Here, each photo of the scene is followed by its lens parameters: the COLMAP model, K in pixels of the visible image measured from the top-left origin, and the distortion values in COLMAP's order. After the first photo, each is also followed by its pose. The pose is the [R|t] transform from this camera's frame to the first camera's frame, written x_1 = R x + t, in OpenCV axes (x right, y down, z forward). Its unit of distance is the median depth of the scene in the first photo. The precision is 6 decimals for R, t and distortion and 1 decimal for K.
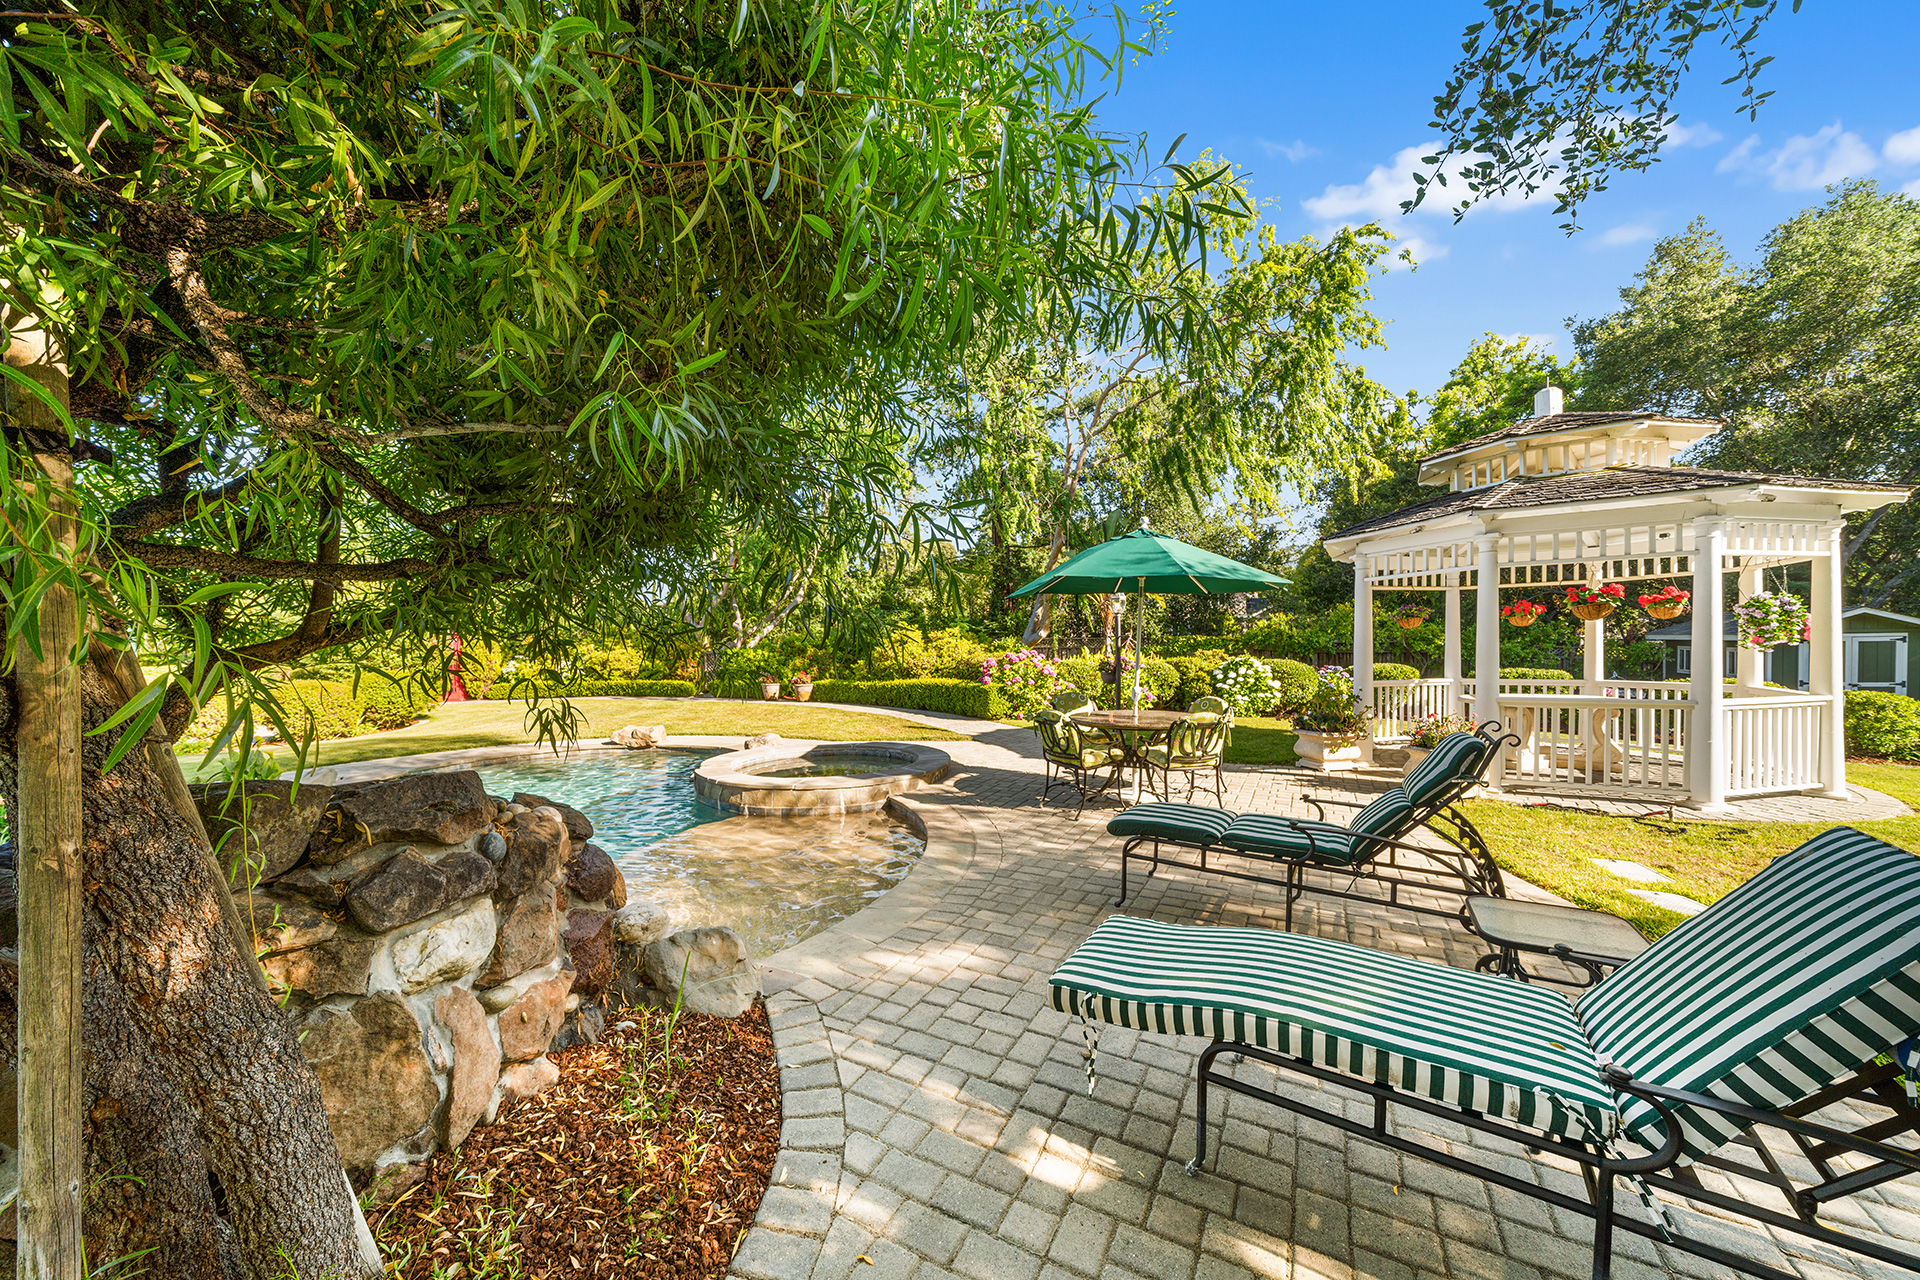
lens RADIAL K [[672.3, 0, 955.7], [0, 672.3, 650.4], [0, 0, 1]] dist [-0.003252, 0.000052]
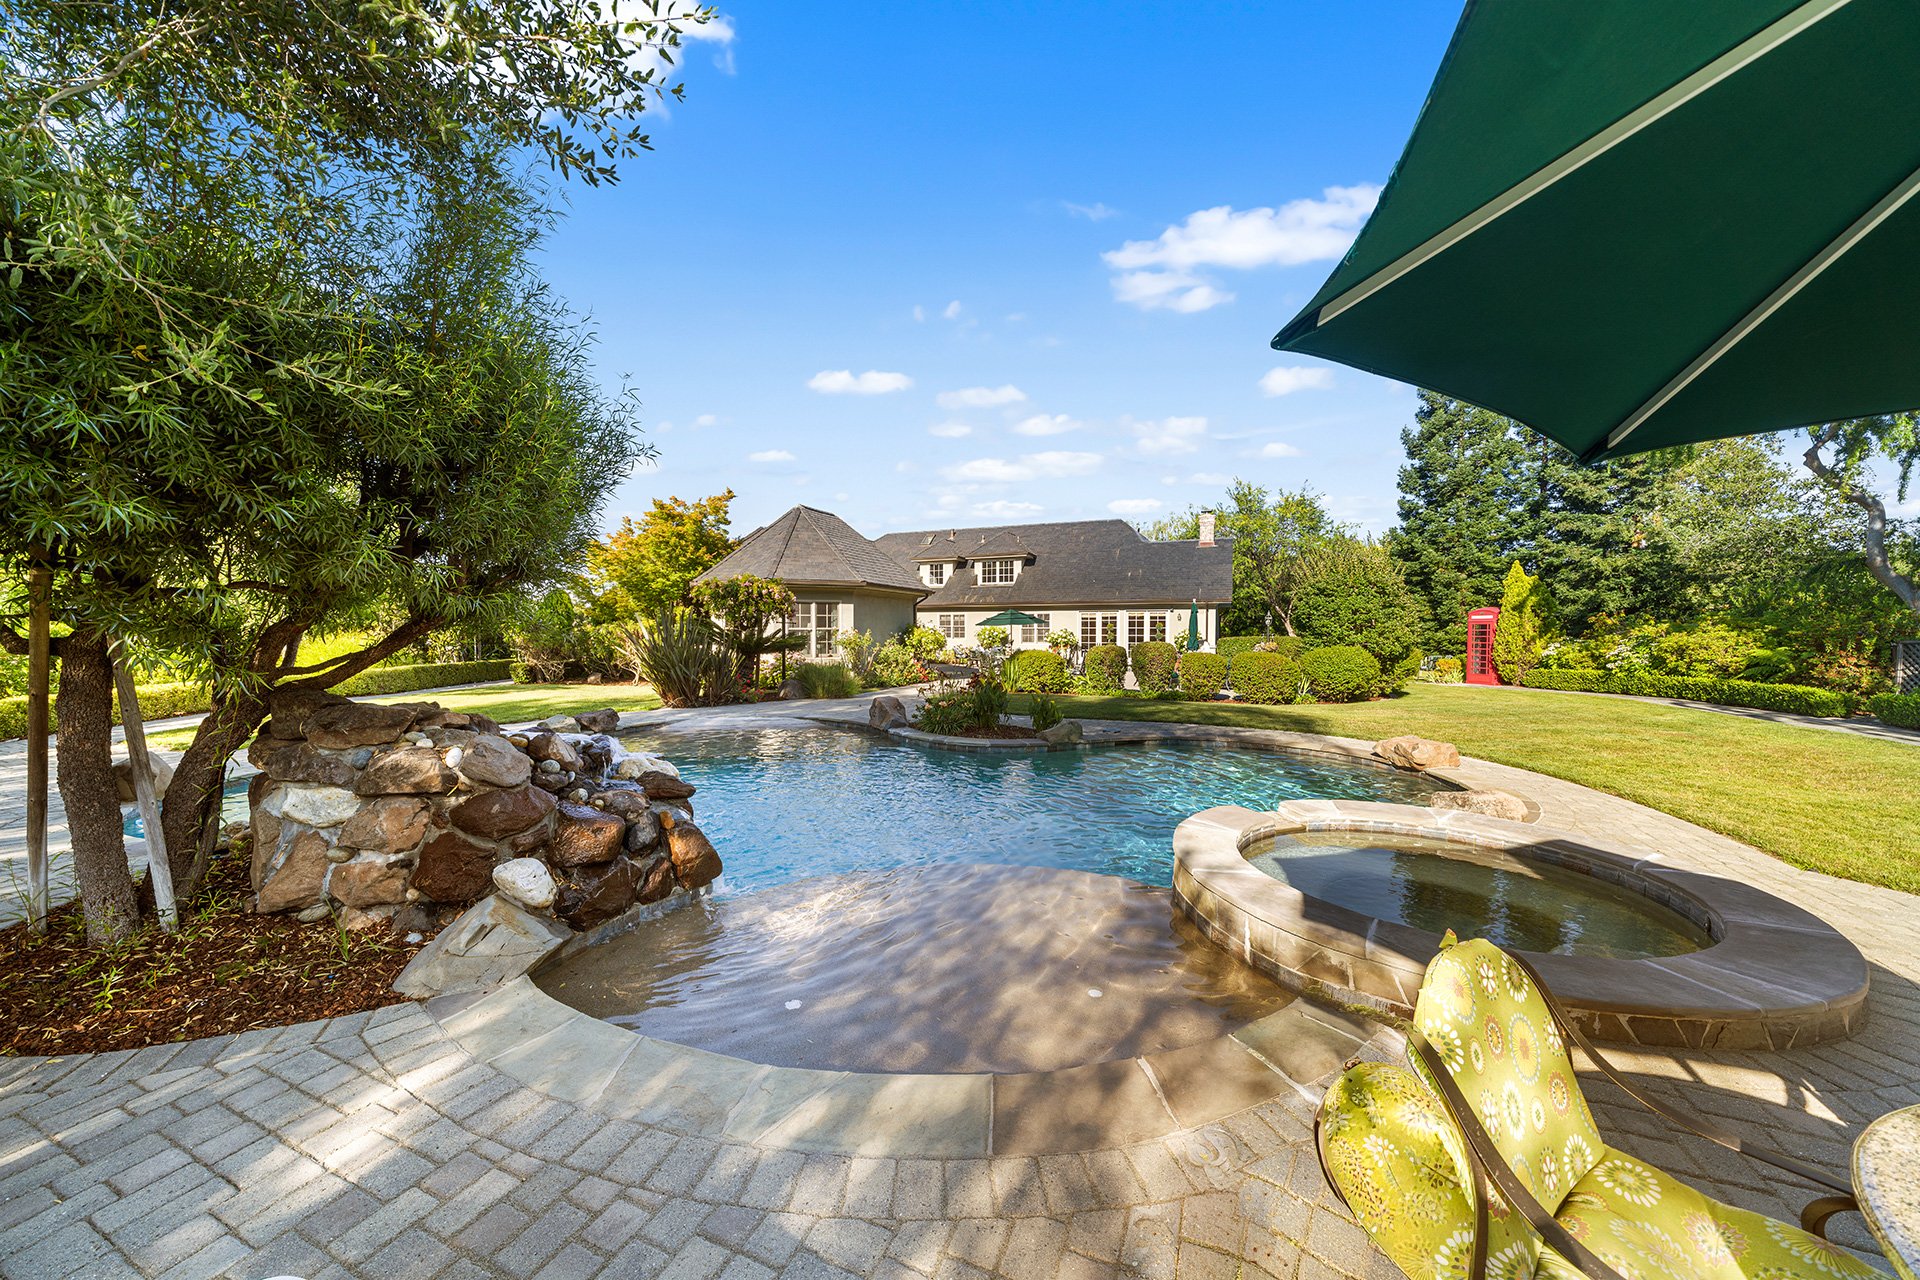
lens RADIAL K [[672.3, 0, 955.1], [0, 672.3, 644.1], [0, 0, 1]] dist [-0.003252, 0.000052]
pose [[0.076154, 0.037069, -0.996407, 0.343243], [-0.011521, 0.999275, 0.036295, -0.014284], [0.997029, 0.008716, 0.076526, 0.820548]]
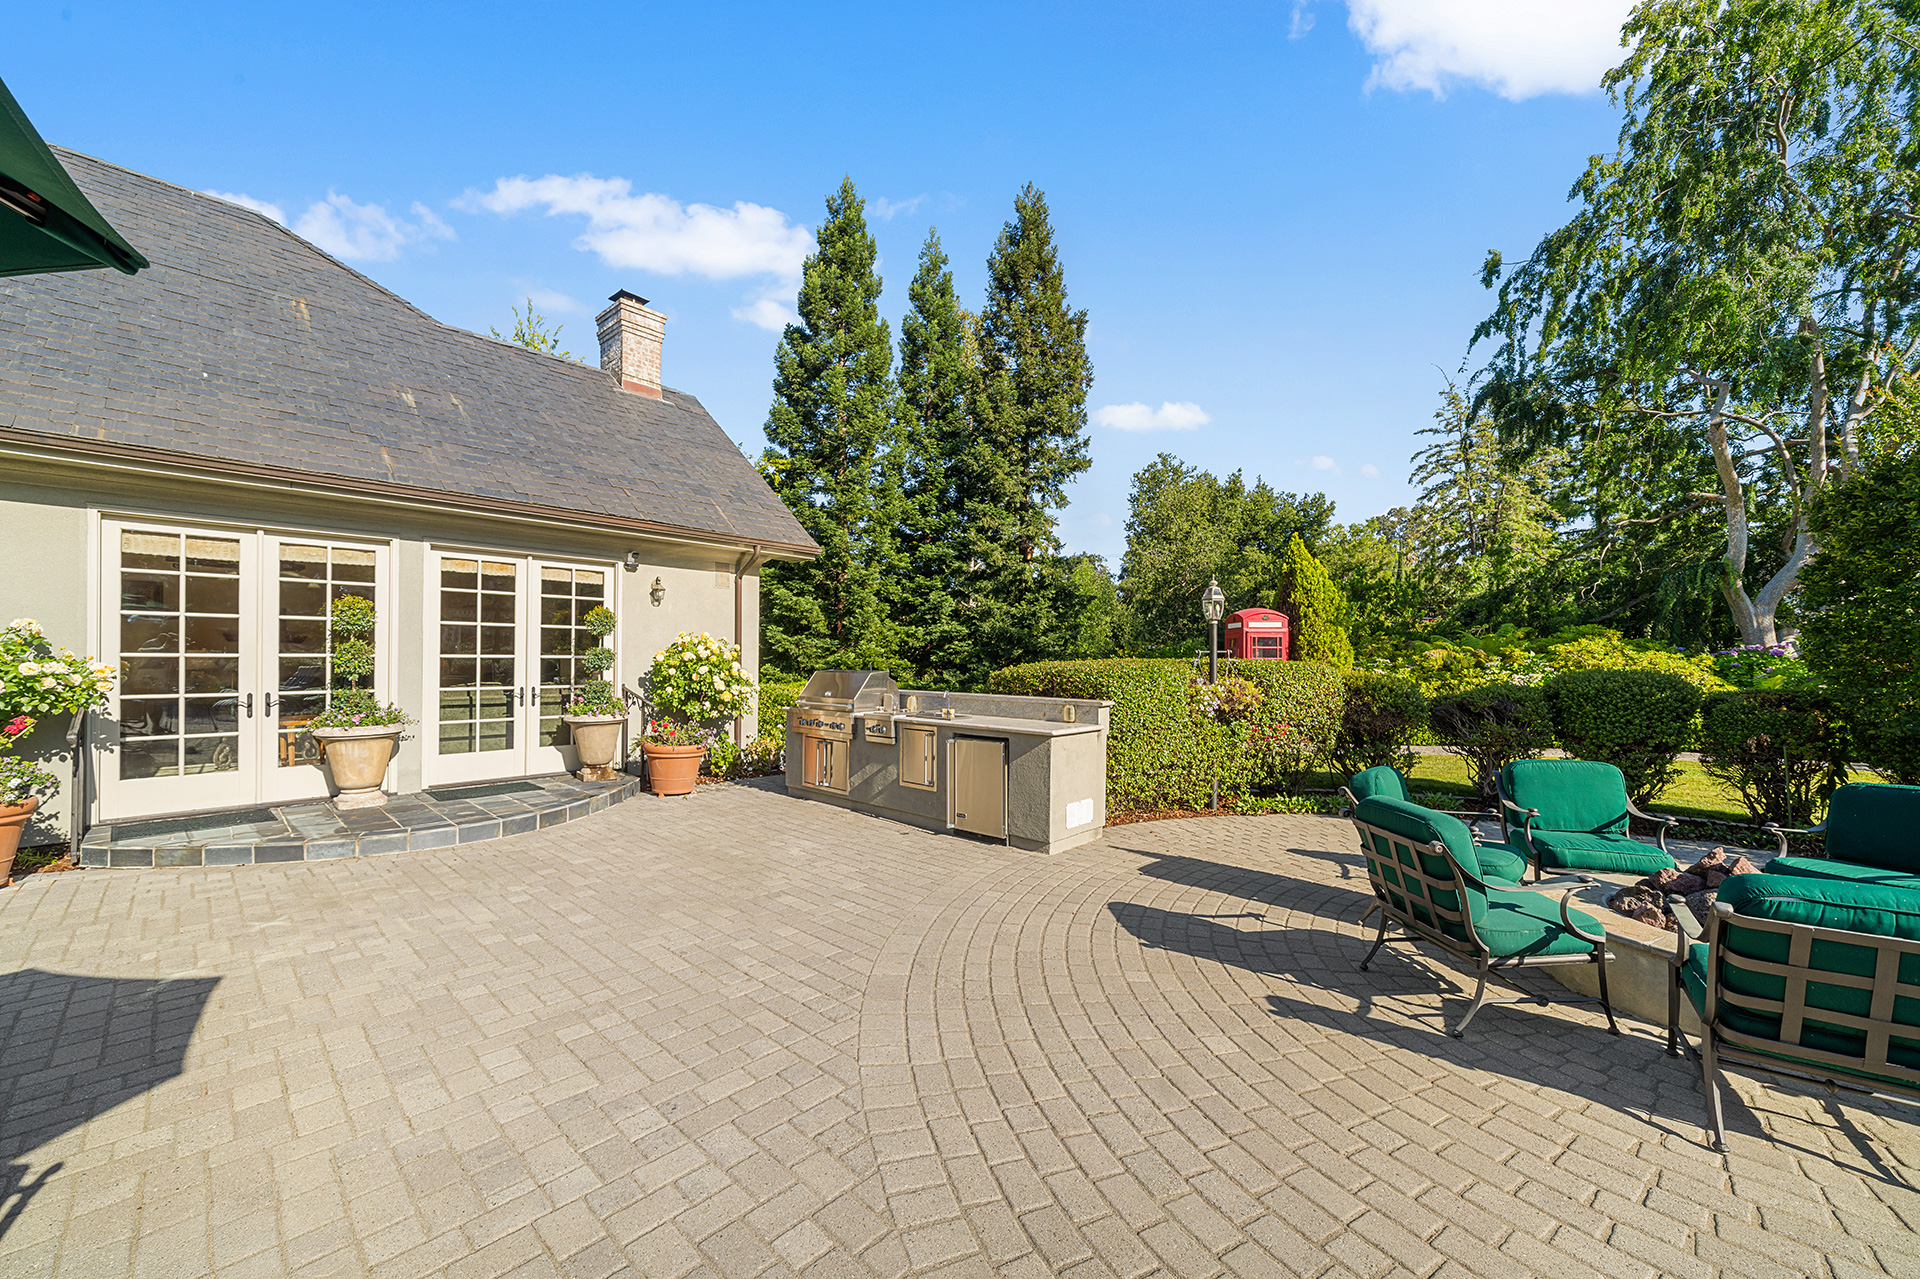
lens RADIAL K [[704.2, 0, 986.2], [0, 704.2, 648.4], [0, 0, 1]] dist [-0.005606, 0.000351]
pose [[0.967438, 0.021139, -0.252222, -3.582864], [-0.025461, 0.999579, -0.013886, 0.073256], [0.251823, 0.019855, 0.967570, 1.623368]]
